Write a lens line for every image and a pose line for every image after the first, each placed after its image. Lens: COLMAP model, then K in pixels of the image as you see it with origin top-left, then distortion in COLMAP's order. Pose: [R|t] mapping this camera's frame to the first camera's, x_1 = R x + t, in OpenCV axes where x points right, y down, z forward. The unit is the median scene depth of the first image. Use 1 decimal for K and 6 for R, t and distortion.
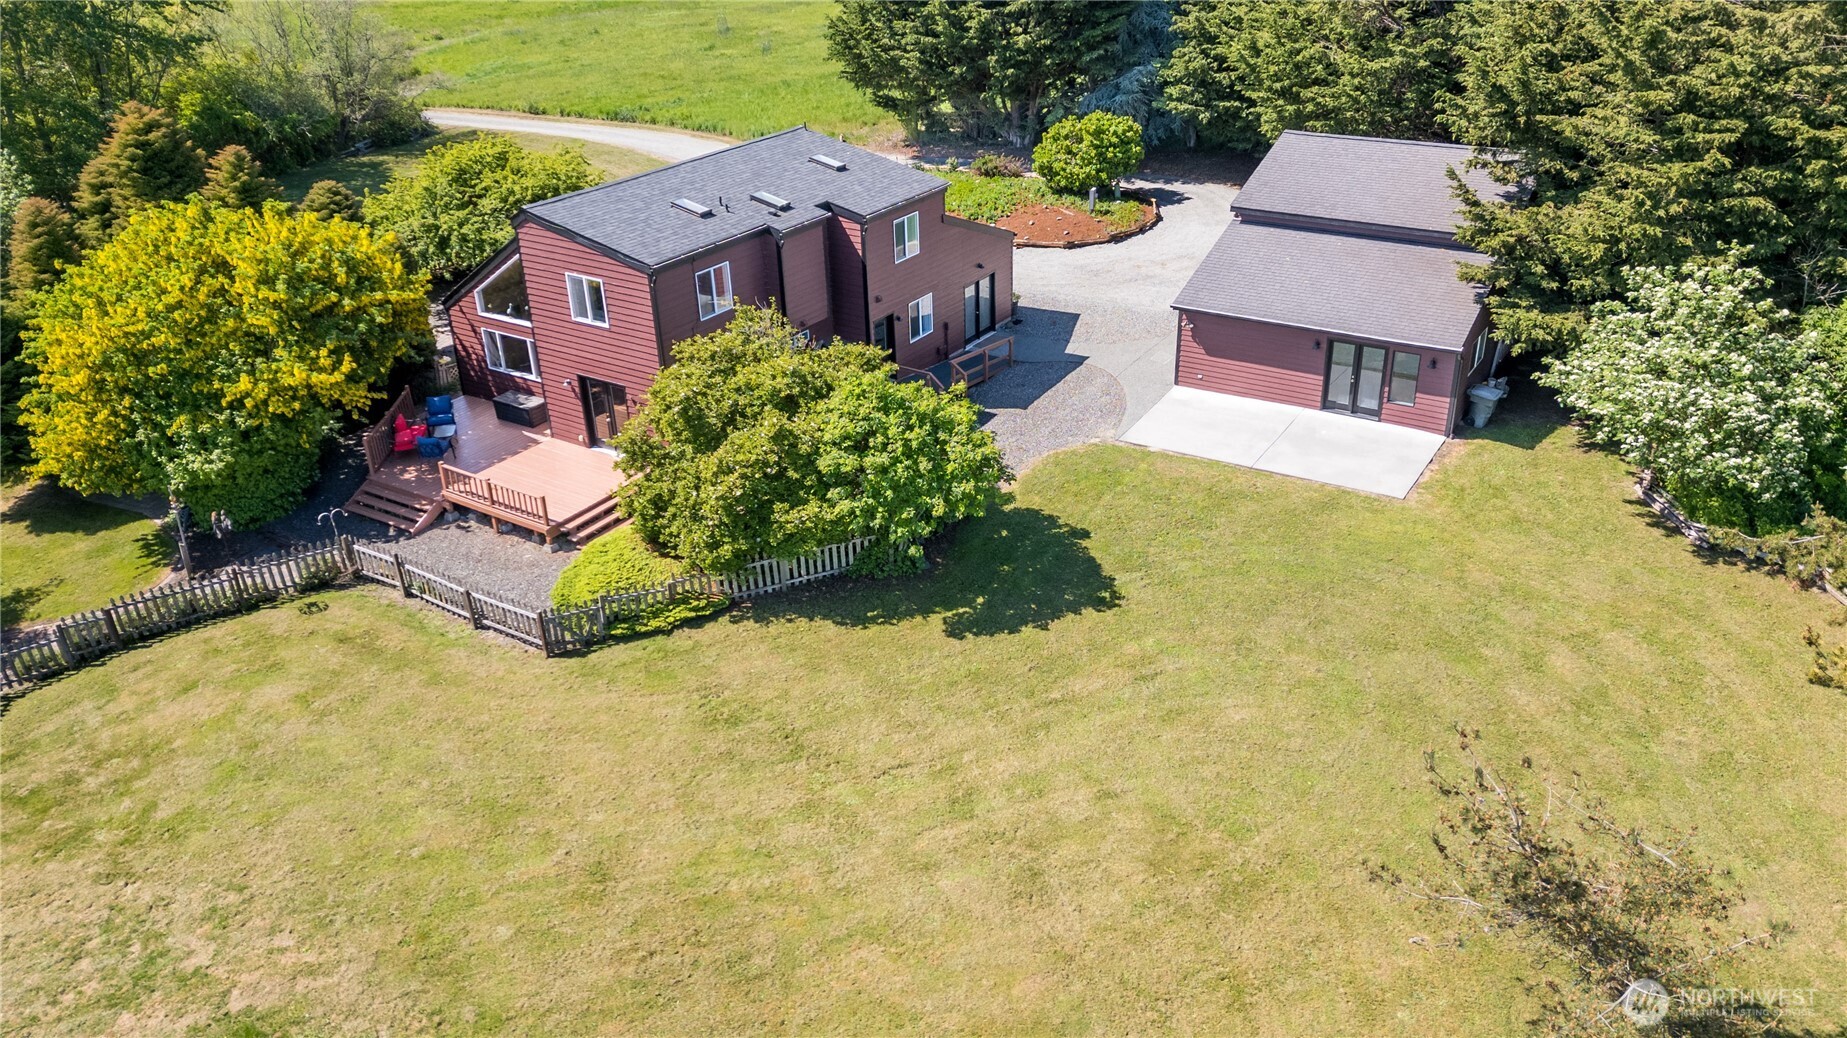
lens RADIAL K [[1343.6, 0, 926.7], [0, 1343.6, 452.2], [0, 0, 1]] dist [0.079751, -0.097132]
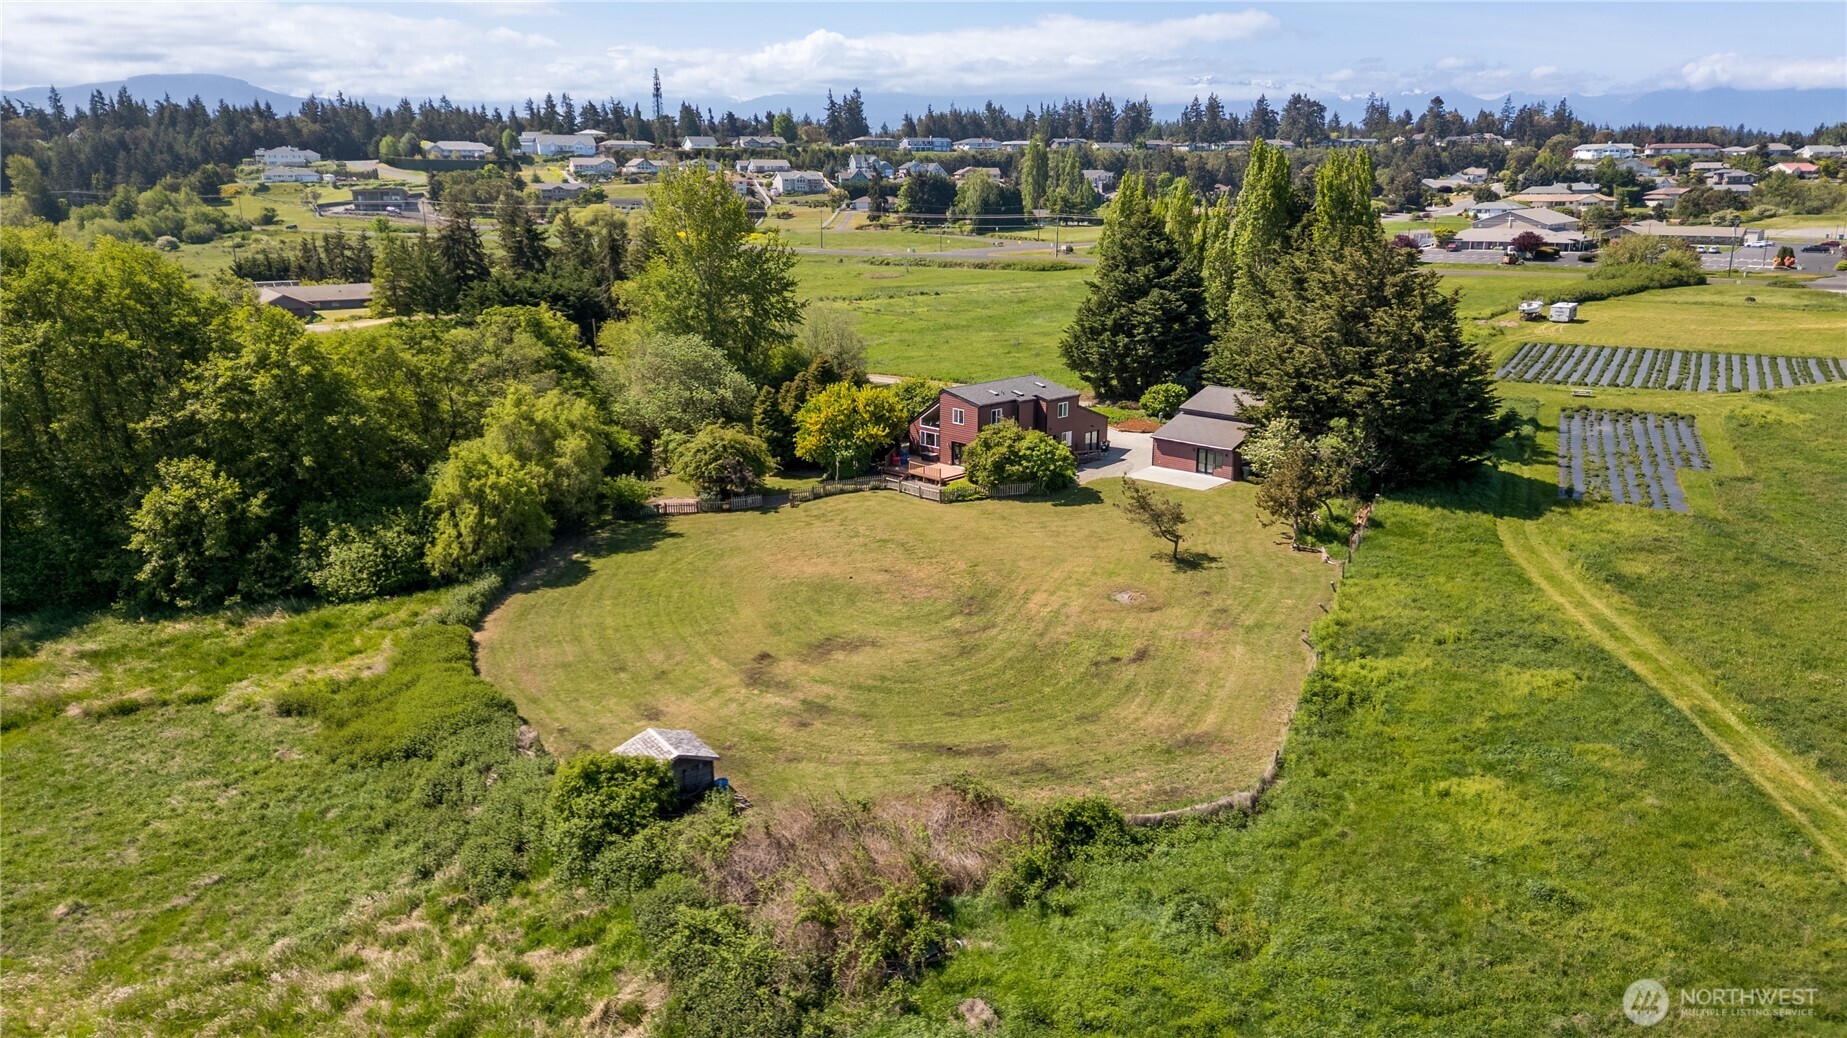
lens RADIAL K [[1307.5, 0, 923.5], [0, 1307.5, 519.0], [0, 0, 1]] dist [0.082311, -0.082402]
pose [[0.973817, 0.076725, -0.213994, 0.353540], [-0.112899, 0.980261, -0.162303, 0.634184], [0.197317, 0.182213, 0.963257, -1.964152]]
